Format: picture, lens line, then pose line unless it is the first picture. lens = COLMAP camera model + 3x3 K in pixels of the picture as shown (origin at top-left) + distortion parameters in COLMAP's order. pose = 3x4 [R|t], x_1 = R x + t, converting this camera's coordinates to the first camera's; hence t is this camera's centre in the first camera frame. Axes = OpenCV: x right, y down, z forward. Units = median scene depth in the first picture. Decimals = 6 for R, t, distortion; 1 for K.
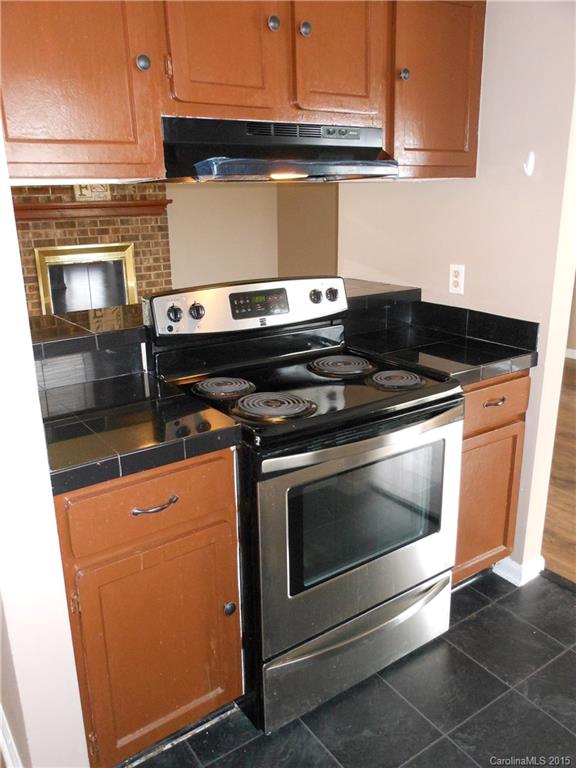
lens RADIAL K [[616.8, 0, 288.0], [0, 616.8, 384.0], [0, 0, 1]] dist [0.004899, -0.008325]
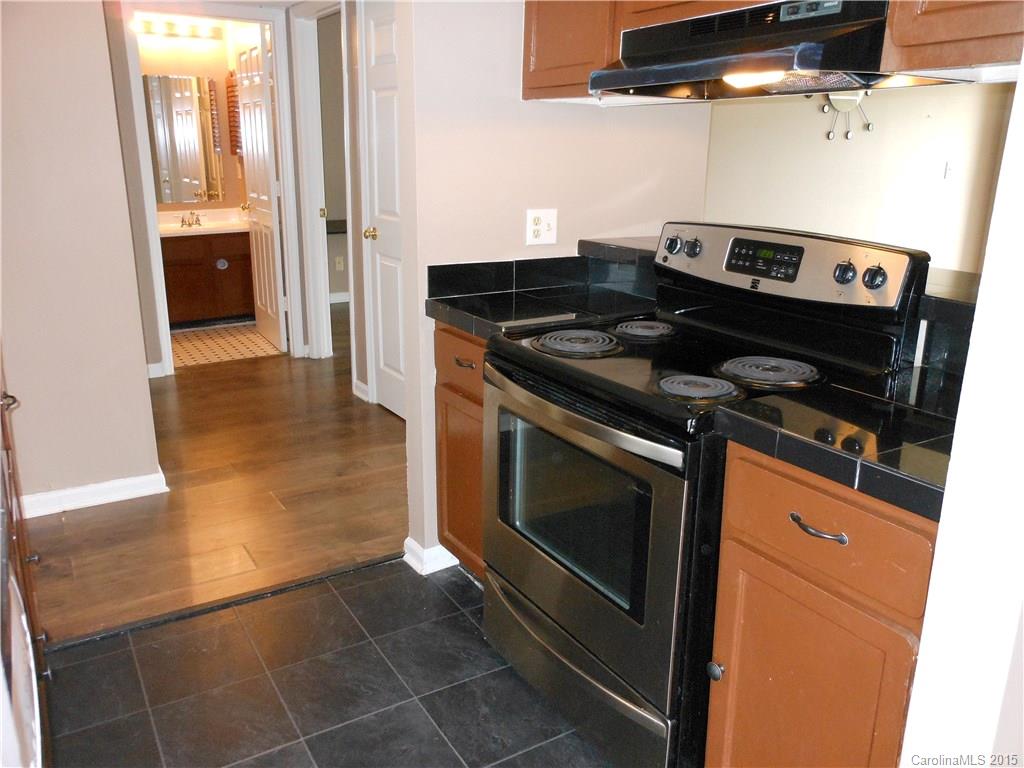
lens RADIAL K [[822.4, 0, 493.5], [0, 822.4, 374.7], [0, 0, 1]] dist [0.004899, -0.008325]
pose [[-0.070815, 0.290391, -0.954284, 0.944212], [-0.297057, 0.907139, 0.298088, -0.203184], [0.952230, 0.304586, 0.022024, 0.724053]]
